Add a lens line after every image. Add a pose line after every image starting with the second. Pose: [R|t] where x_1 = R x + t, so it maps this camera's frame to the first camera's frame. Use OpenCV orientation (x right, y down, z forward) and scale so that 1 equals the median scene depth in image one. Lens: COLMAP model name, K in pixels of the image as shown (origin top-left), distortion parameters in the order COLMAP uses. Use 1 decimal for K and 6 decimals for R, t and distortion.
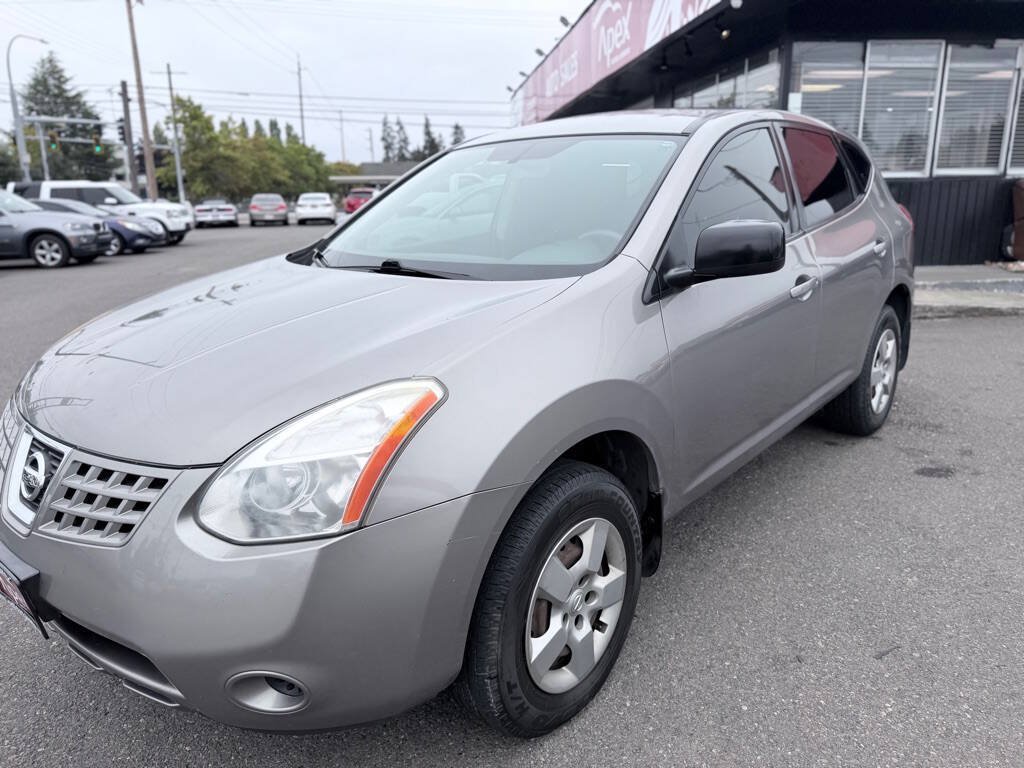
lens RADIAL K [[731.4, 0, 512.0], [0, 731.4, 384.0], [0, 0, 1]] dist [0.002984, -0.002492]
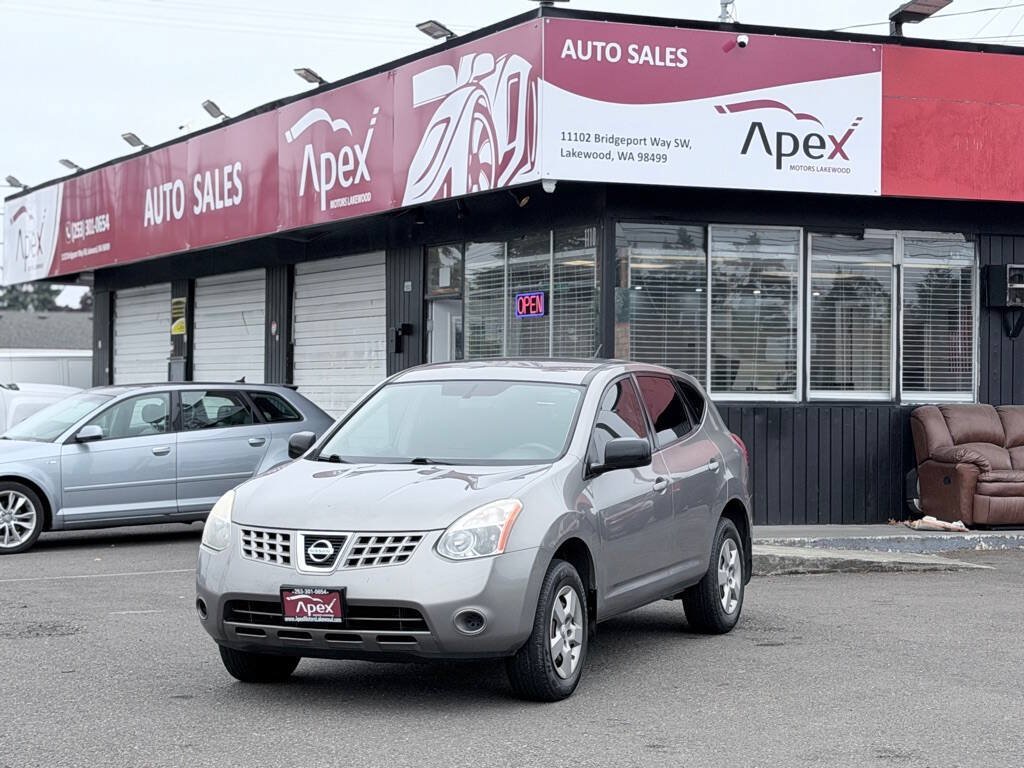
lens RADIAL K [[2218.0, 0, 512.0], [0, 2218.0, 384.0], [0, 0, 1]] dist [0.043634, 0.024772]
pose [[0.949025, 0.024821, 0.314221, -0.460701], [0.058064, 0.966068, -0.251677, 0.276813], [-0.309806, 0.257092, 0.915382, -1.085006]]
